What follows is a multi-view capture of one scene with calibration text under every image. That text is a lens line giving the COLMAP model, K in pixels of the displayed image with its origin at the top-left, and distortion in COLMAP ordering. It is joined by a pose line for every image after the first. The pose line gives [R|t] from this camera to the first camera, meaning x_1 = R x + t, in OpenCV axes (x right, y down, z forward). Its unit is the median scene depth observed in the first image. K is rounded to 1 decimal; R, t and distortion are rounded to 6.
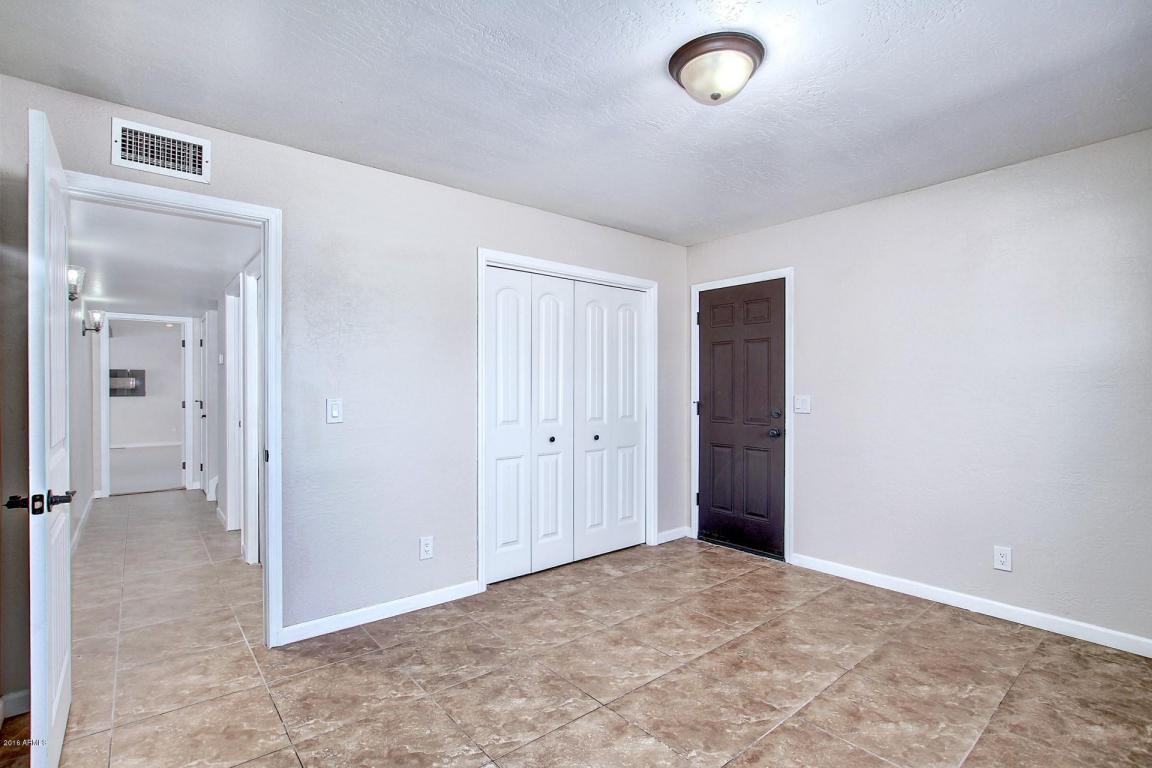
lens RADIAL K [[535.3, 0, 576.0], [0, 535.3, 384.0], [0, 0, 1]] dist [-0.014537, 0.001003]
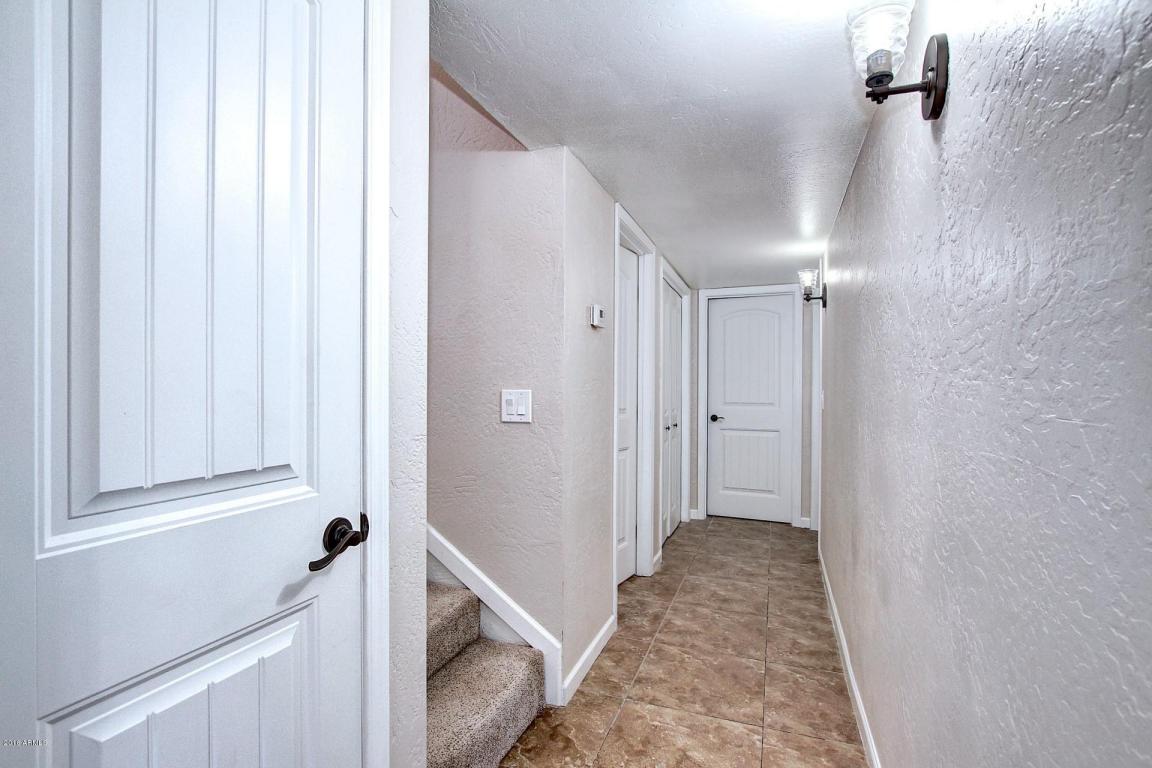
lens RADIAL K [[535.3, 0, 576.0], [0, 535.3, 384.0], [0, 0, 1]] dist [-0.014537, 0.001003]
pose [[-0.498821, 0.000004, 0.866705, -1.569886], [-0.008841, 0.999948, -0.005093, 0.030166], [-0.866660, -0.010203, -0.498795, 1.847285]]
